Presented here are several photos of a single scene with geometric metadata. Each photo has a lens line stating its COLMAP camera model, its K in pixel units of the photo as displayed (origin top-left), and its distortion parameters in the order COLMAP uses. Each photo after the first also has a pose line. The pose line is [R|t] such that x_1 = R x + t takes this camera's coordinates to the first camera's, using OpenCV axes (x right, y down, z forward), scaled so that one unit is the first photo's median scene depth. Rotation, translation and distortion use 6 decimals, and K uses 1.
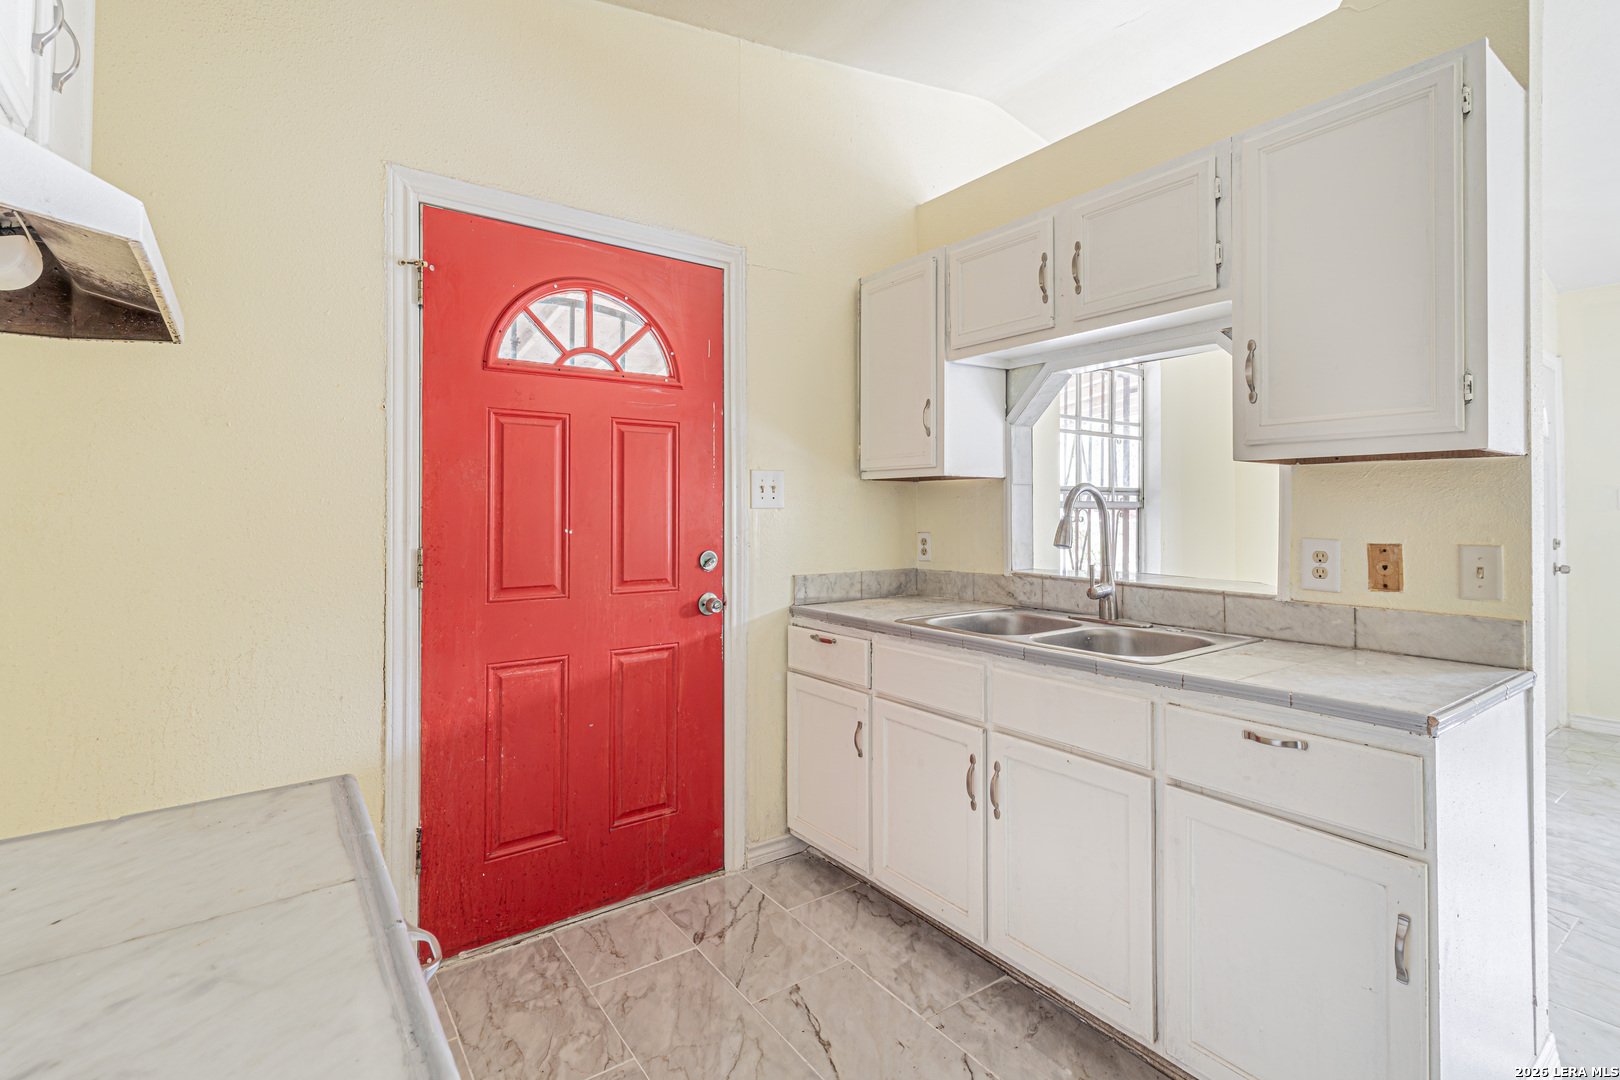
lens RADIAL K [[759.3, 0, 822.6], [0, 759.3, 497.4], [0, 0, 1]] dist [0.004234, 0.001643]
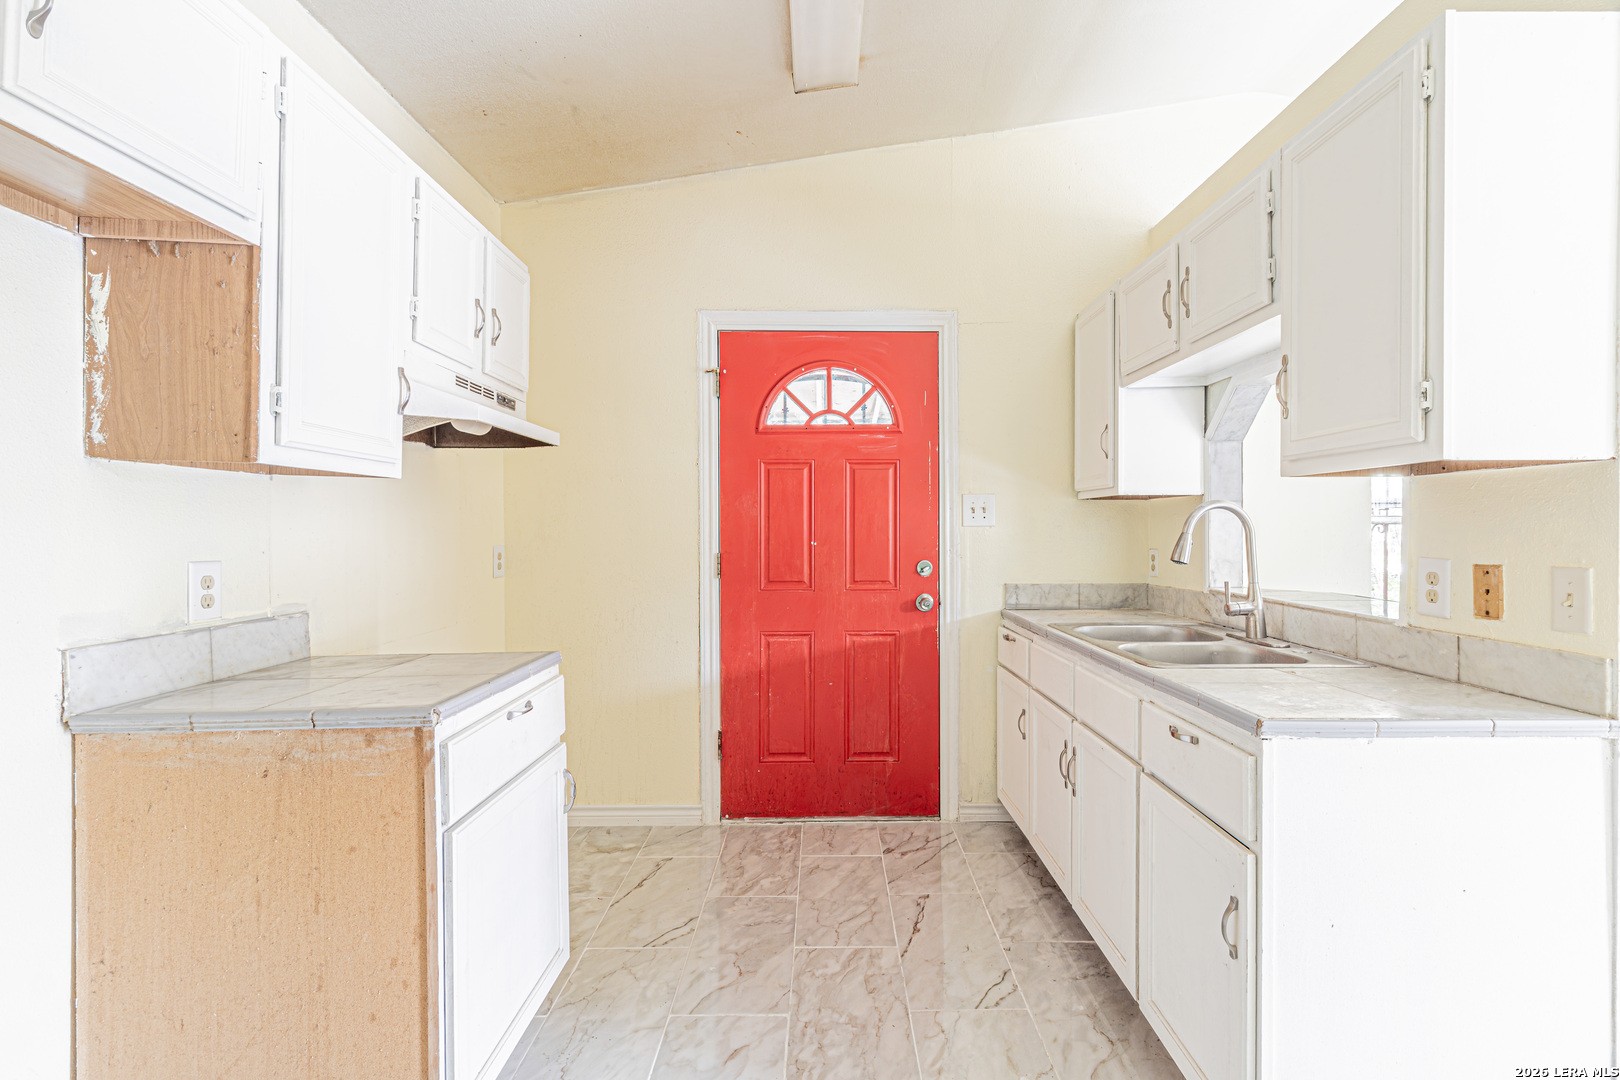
lens RADIAL K [[759.3, 0, 832.9], [0, 759.3, 526.2], [0, 0, 1]] dist [0.004234, 0.001643]
pose [[0.812848, -0.003958, -0.582462, 0.523907], [0.012511, 0.999865, 0.010665, -0.001527], [0.582341, -0.015956, 0.812788, -0.120480]]
